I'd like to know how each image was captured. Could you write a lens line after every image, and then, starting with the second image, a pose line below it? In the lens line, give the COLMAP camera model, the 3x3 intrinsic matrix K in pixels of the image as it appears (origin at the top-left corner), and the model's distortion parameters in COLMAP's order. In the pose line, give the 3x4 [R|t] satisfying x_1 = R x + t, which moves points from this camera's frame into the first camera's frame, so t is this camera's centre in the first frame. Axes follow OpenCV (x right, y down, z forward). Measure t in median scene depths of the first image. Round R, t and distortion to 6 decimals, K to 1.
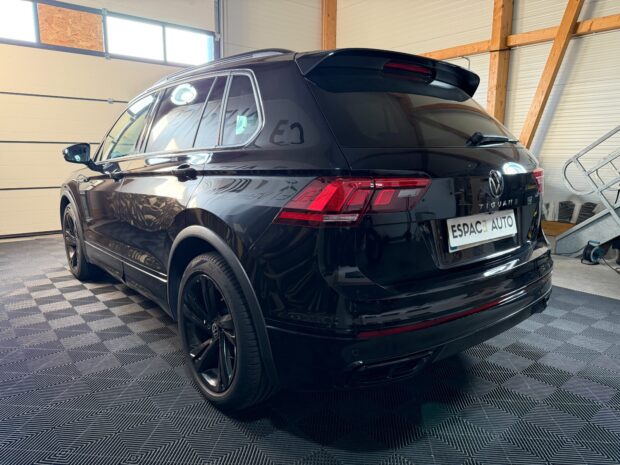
lens RADIAL K [[436.9, 0, 308.6], [0, 436.9, 235.1], [0, 0, 1]] dist [0.040831, -0.060826]
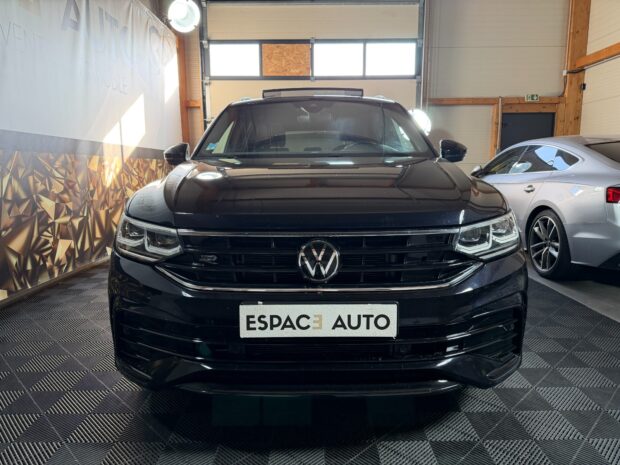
lens RADIAL K [[436.9, 0, 308.5], [0, 436.9, 234.1], [0, 0, 1]] dist [0.040831, -0.060826]
pose [[0.773852, 0.081560, -0.628094, 0.314090], [-0.101160, 0.994860, 0.004550, -0.006297], [0.625236, 0.060017, 0.778124, 0.132396]]
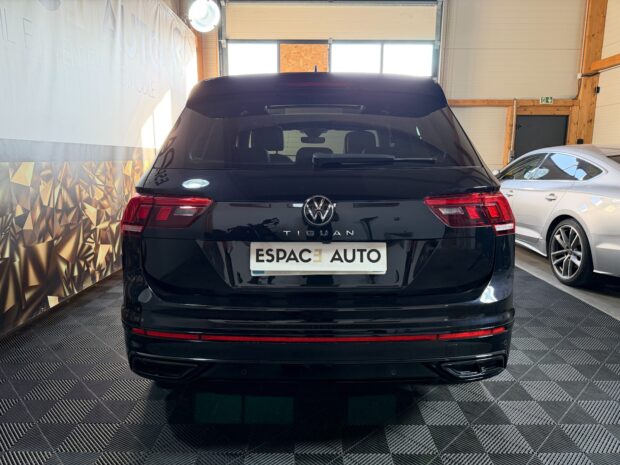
lens RADIAL K [[436.9, 0, 307.8], [0, 436.9, 234.5], [0, 0, 1]] dist [0.040831, -0.060826]
pose [[0.773925, 0.104306, -0.624629, 0.286390], [-0.111801, 0.993354, 0.027356, -0.026260], [0.623331, 0.048663, 0.780443, 0.084672]]
